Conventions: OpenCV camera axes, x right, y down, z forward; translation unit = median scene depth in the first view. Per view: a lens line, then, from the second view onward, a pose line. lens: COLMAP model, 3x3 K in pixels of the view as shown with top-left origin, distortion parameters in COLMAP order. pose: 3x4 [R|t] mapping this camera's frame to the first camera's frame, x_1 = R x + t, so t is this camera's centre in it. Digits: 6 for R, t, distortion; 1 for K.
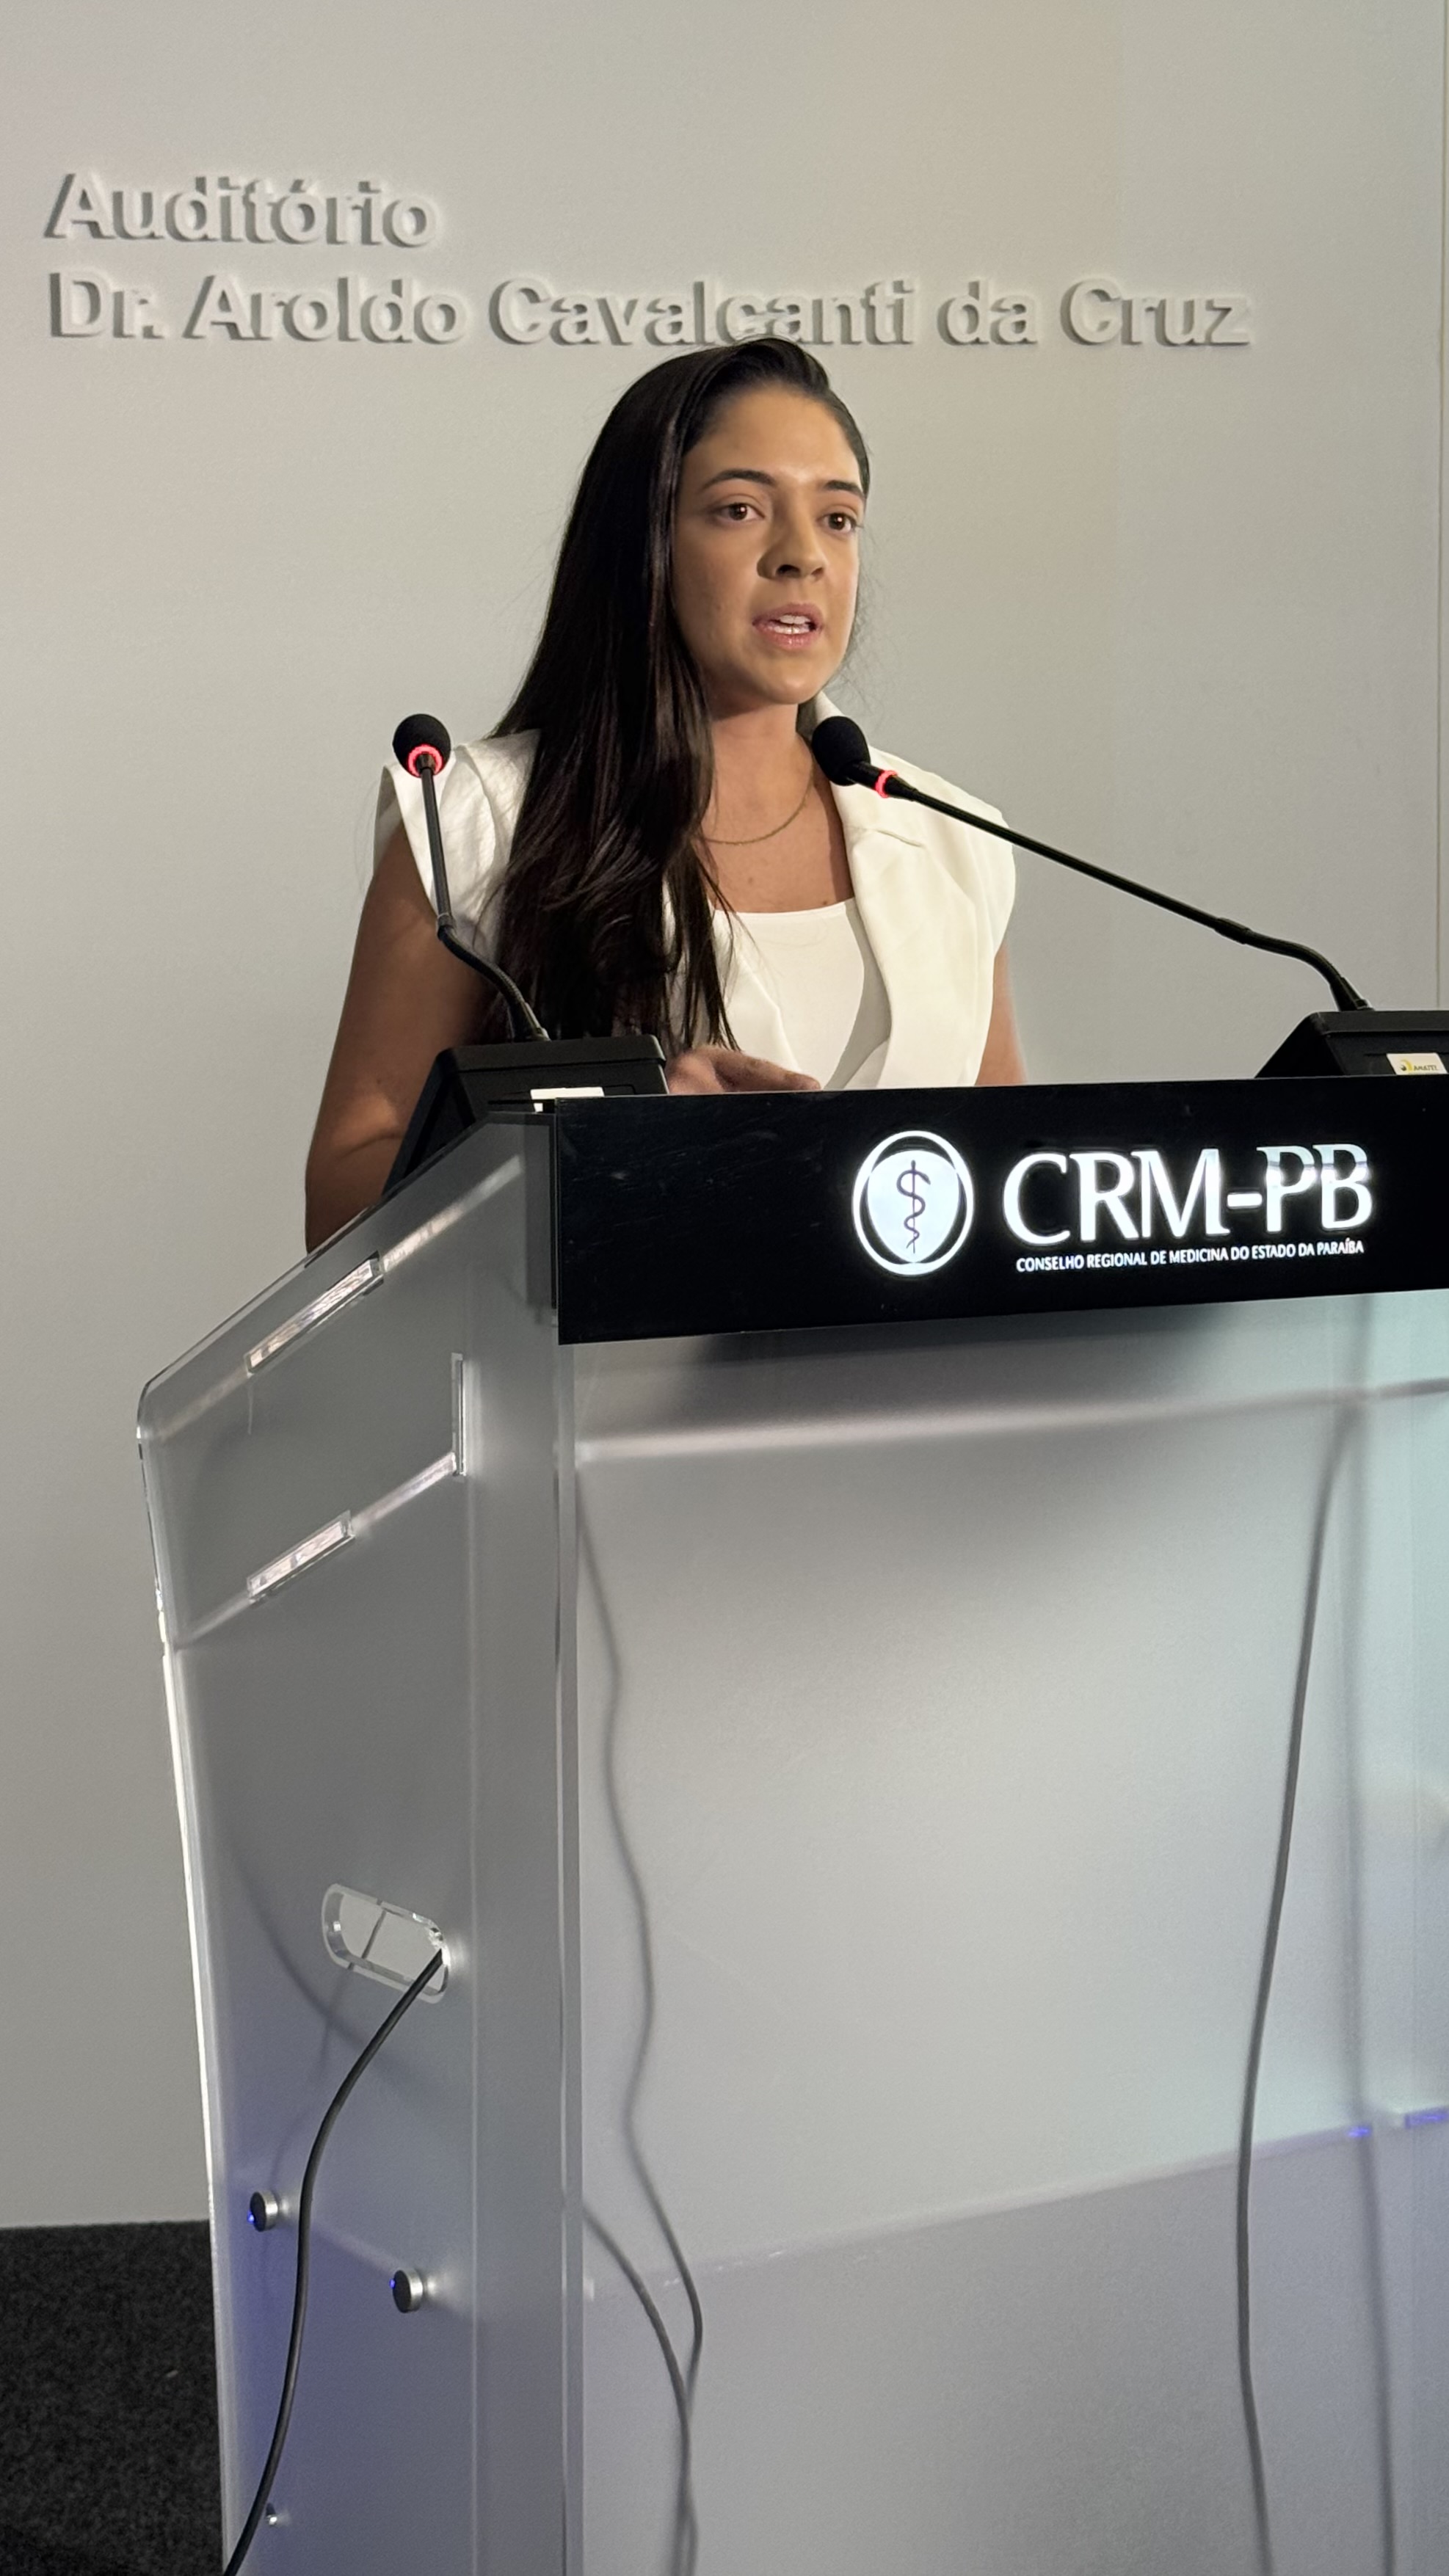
lens RADIAL K [[4070.4, 0, 721.2], [0, 4070.4, 1124.2], [0, 0, 1]] dist [0.151638, 0.017308]
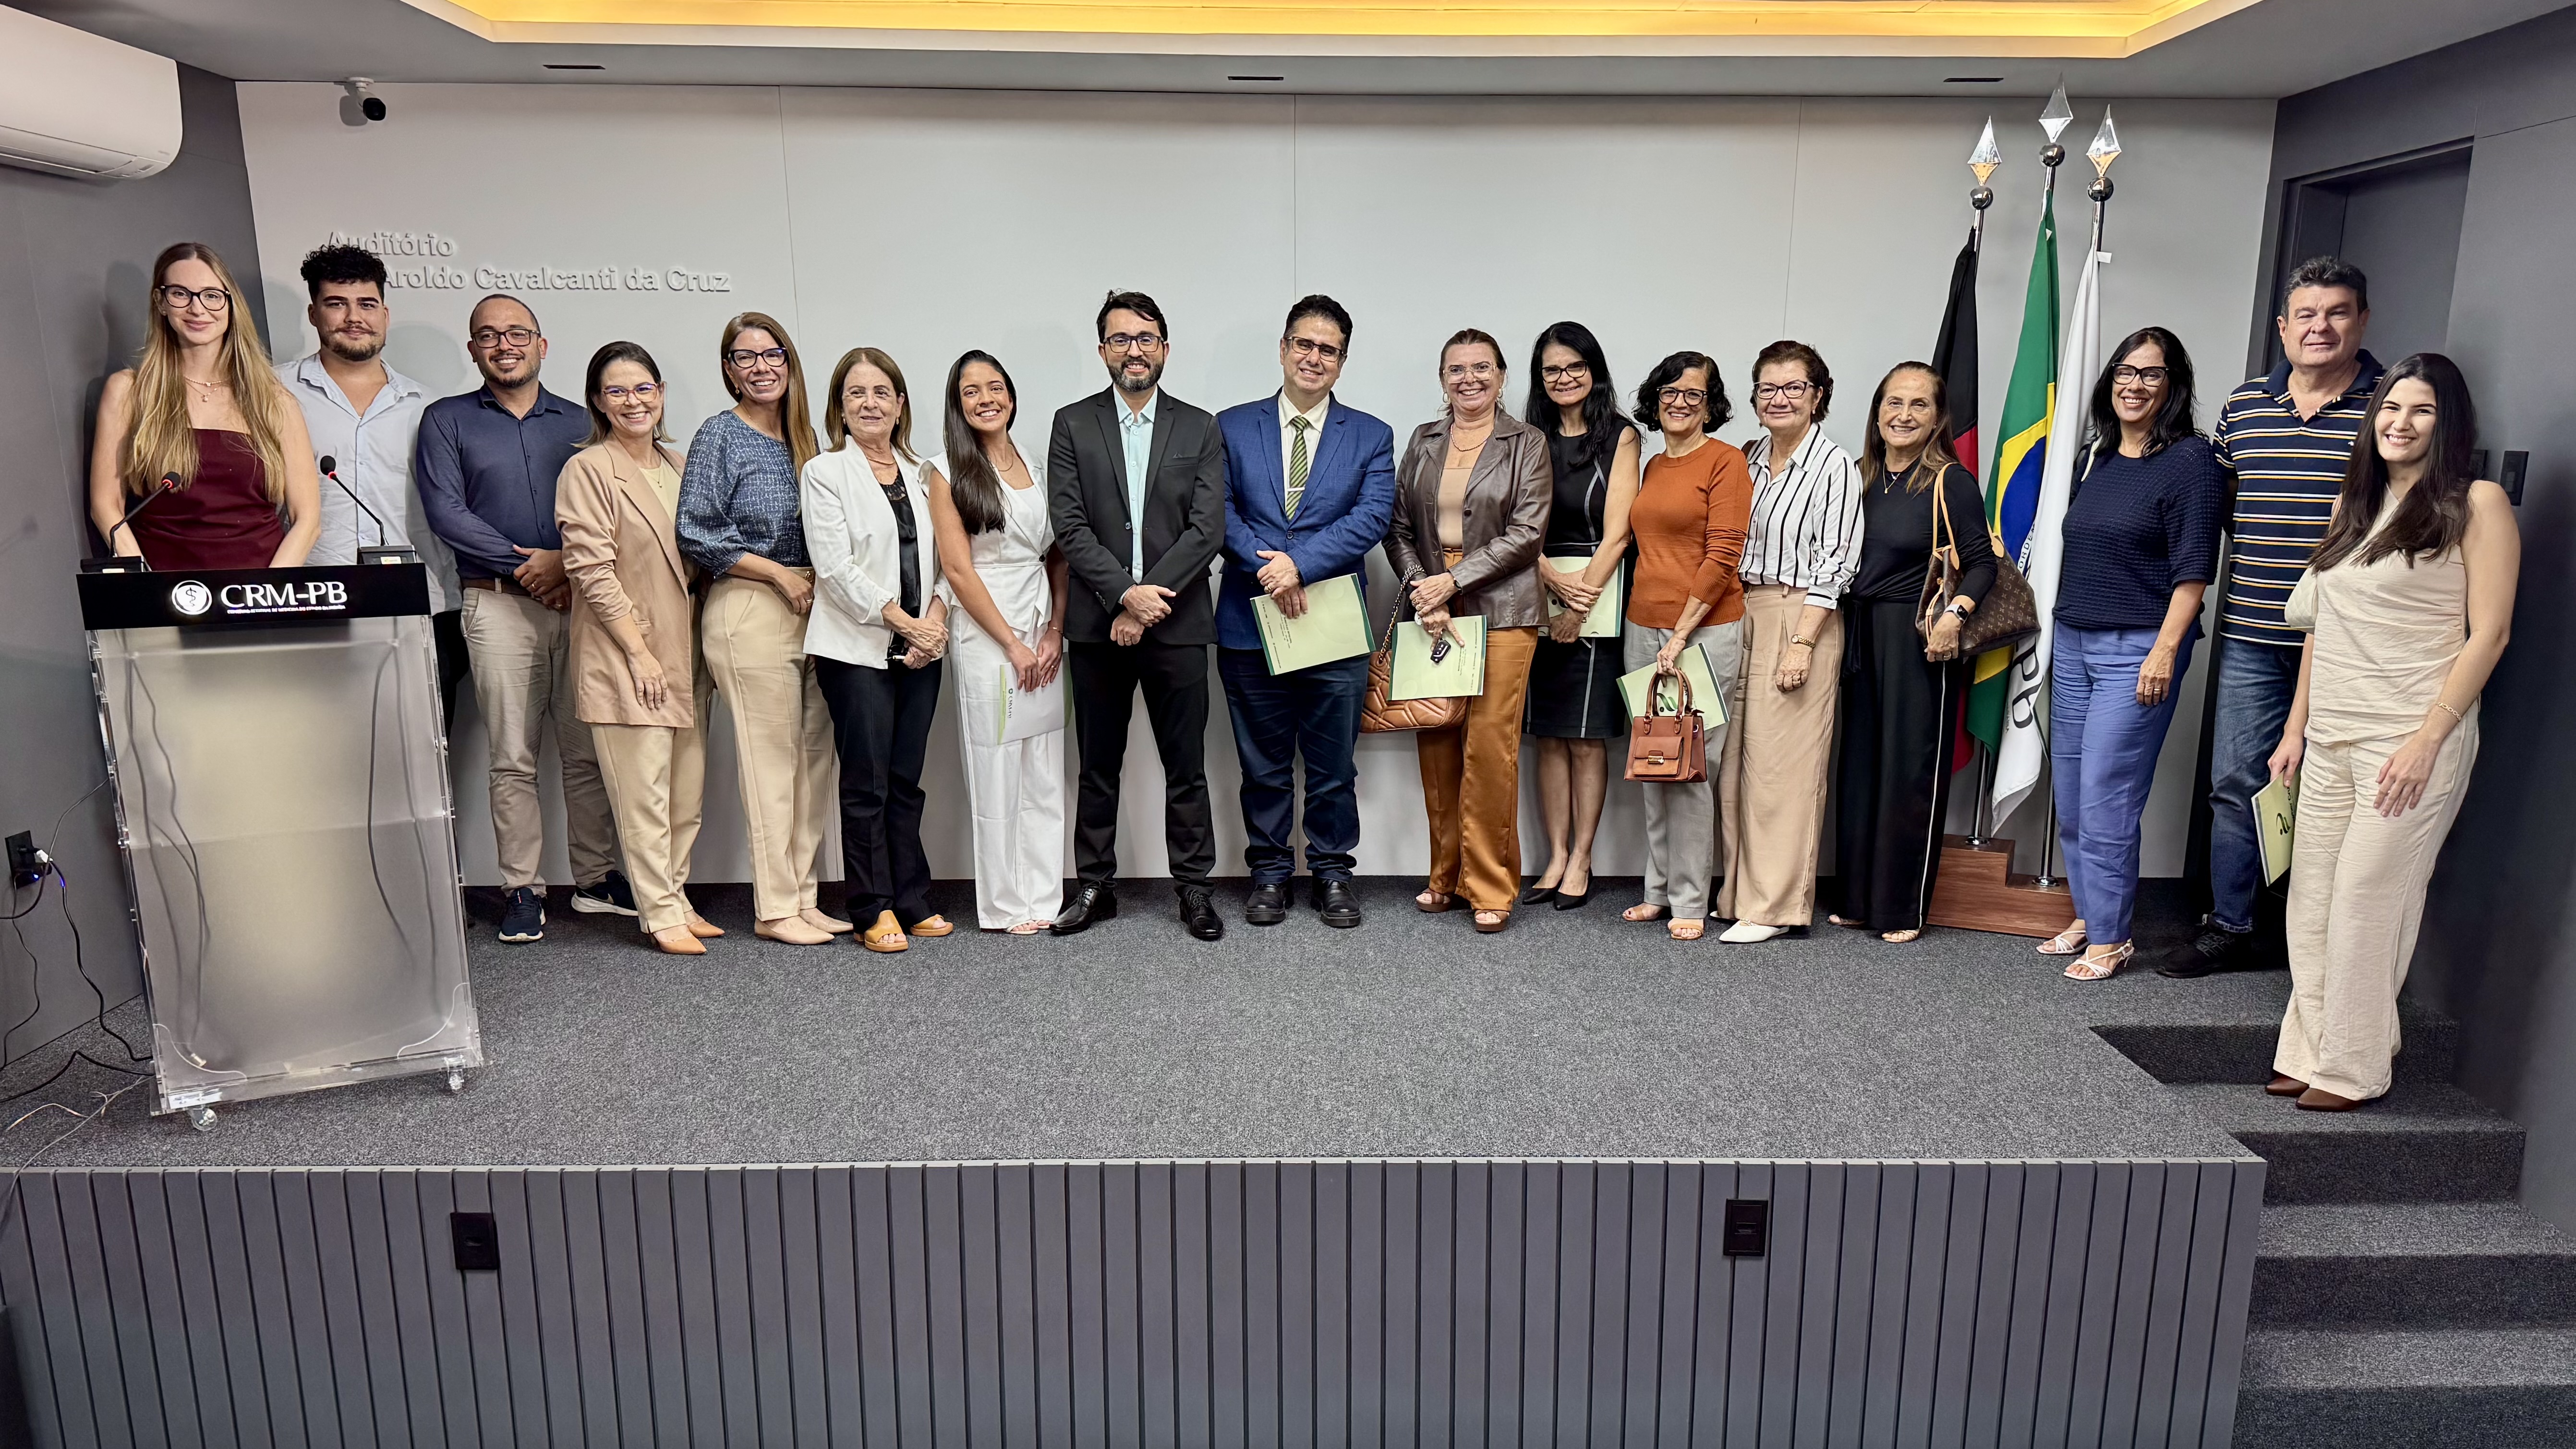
lens RADIAL K [[1823.7, 0, 1284.1], [0, 1823.7, 889.2], [0, 0, 1]] dist [0.091739, -0.158067]
pose [[0.999936, 0.010814, -0.003382, 1.053928], [-0.009873, 0.978039, 0.208187, -0.084311], [0.005559, -0.208140, 0.978083, -0.836736]]
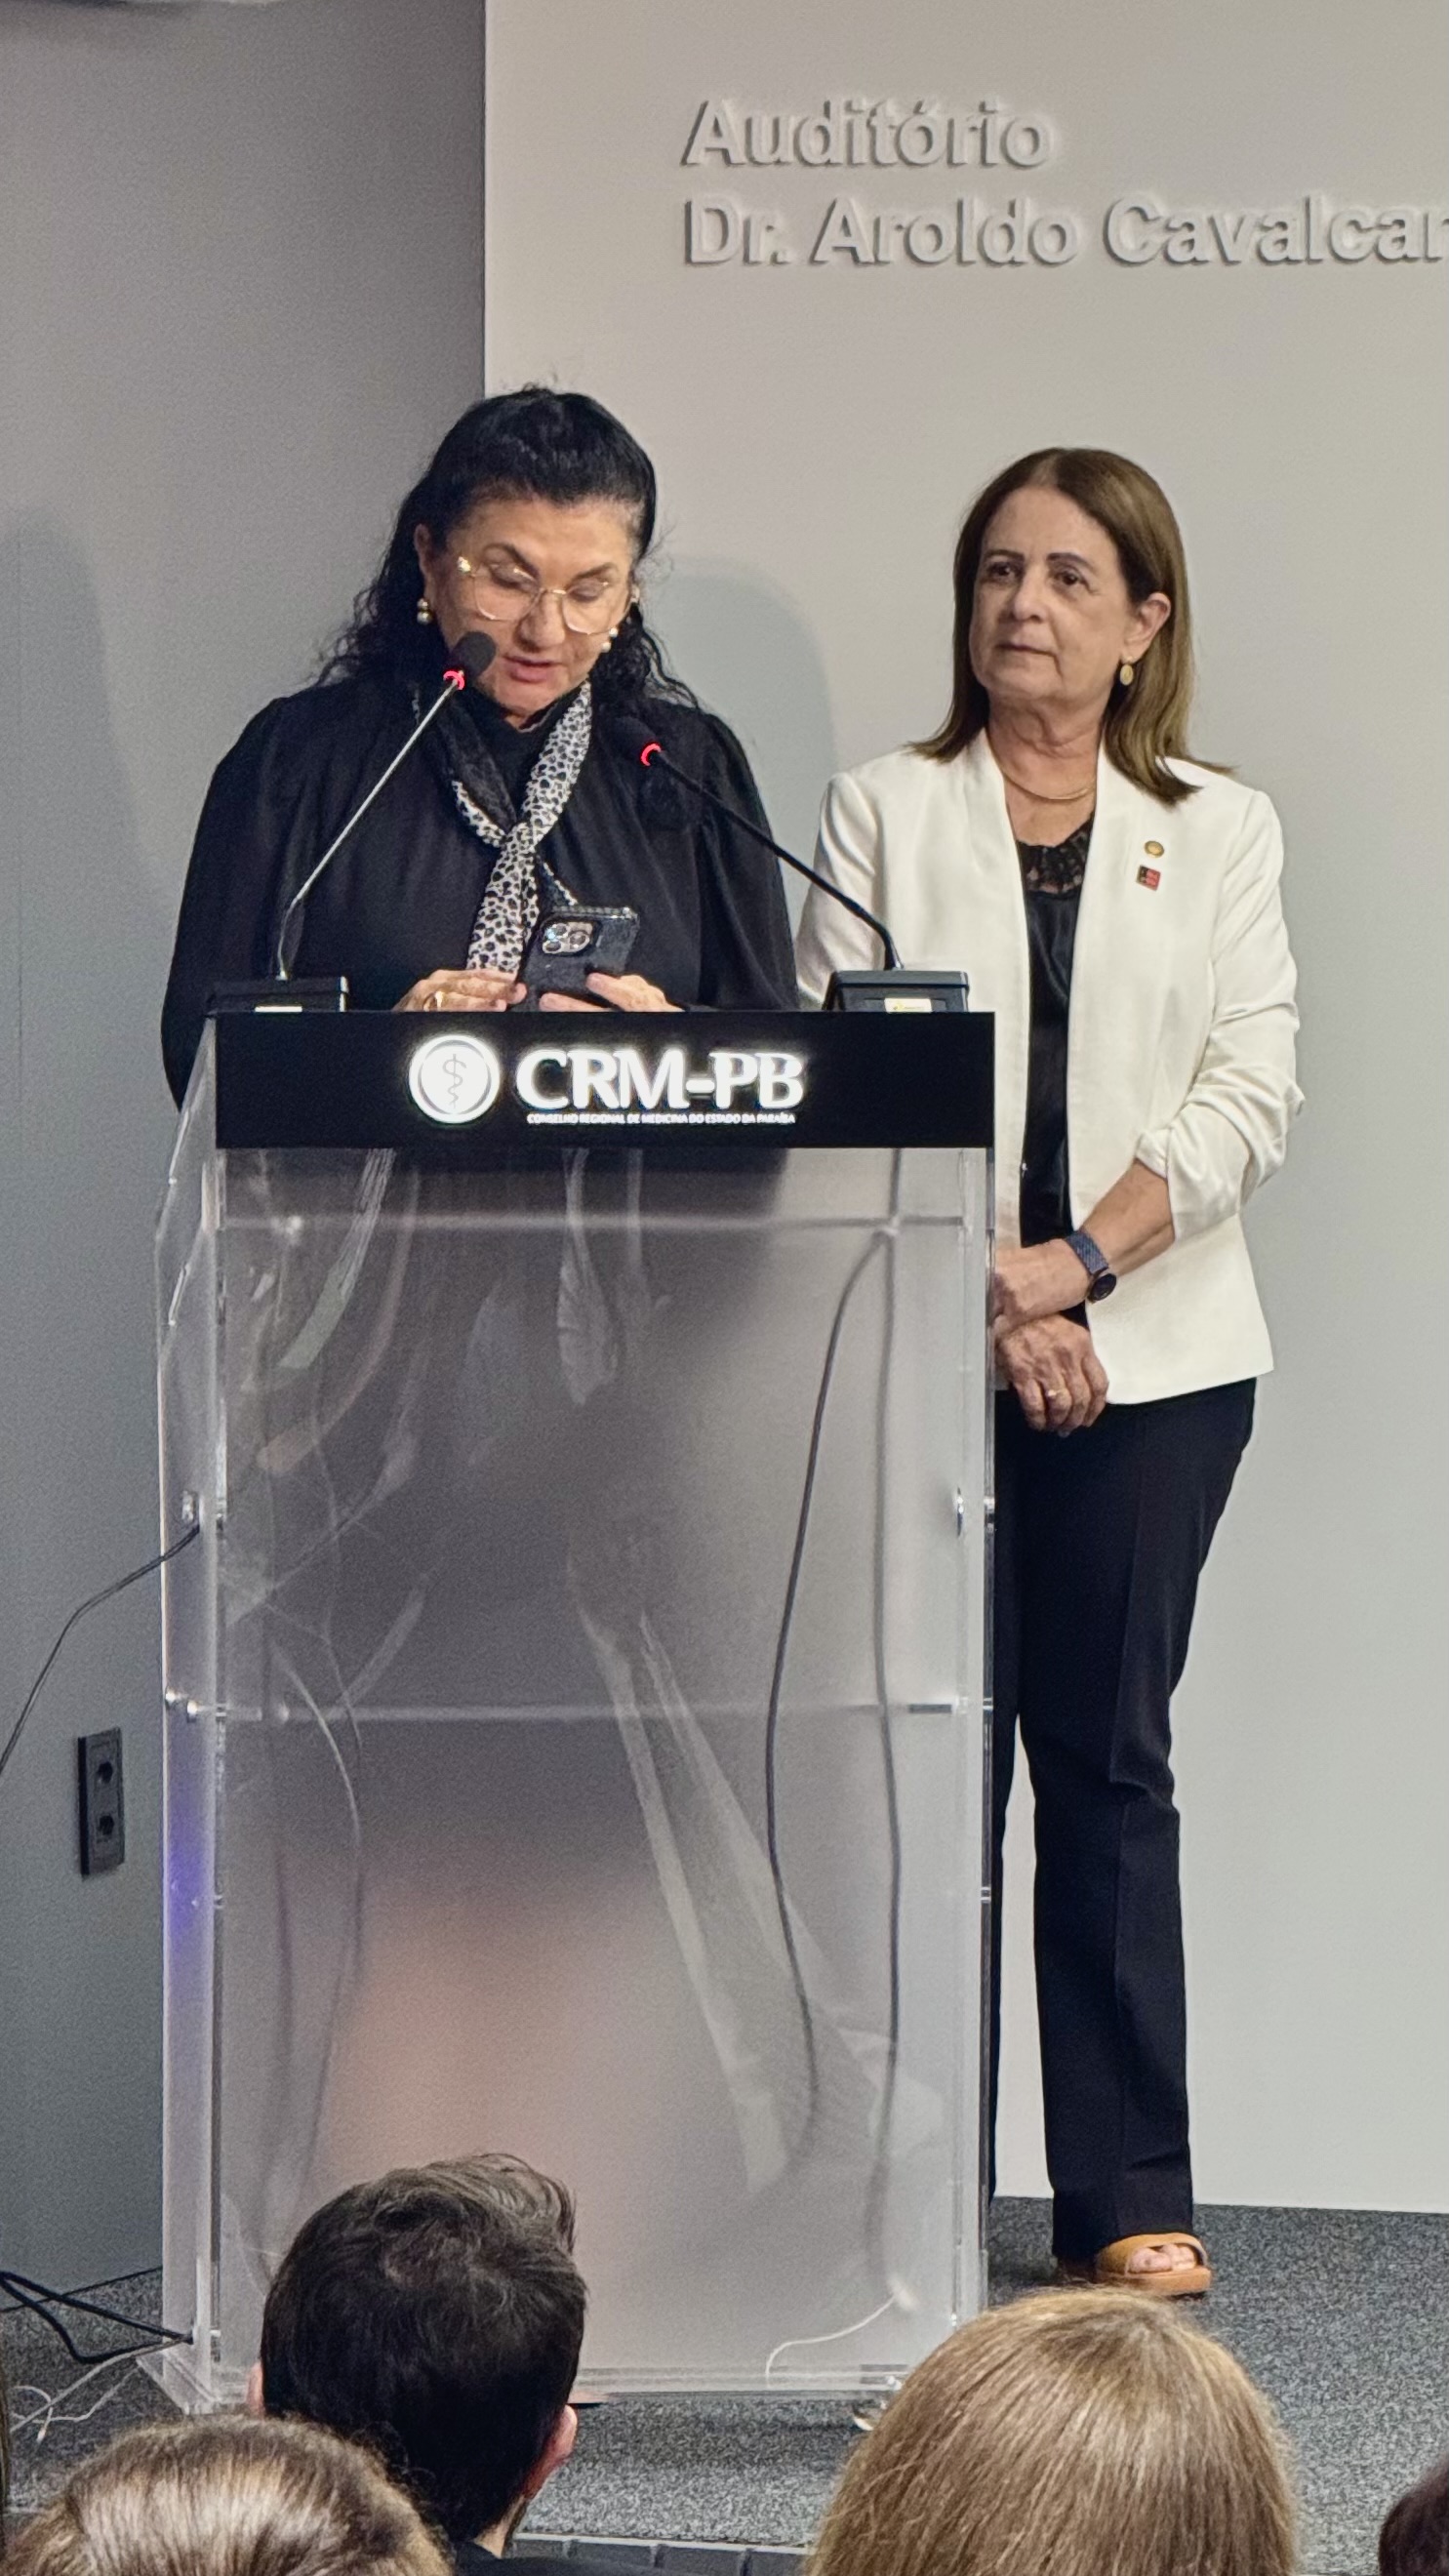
lens RADIAL K [[11752.0, 0, 724.5], [0, 11752.0, 1288.0], [0, 0, 1]] dist [0.272720, 1.515940]
pose [[0.920900, 0.027245, -0.388845, 1.798901], [-0.024520, 0.999628, 0.011972, 0.039465], [0.389027, -0.001490, 0.921225, -3.033221]]
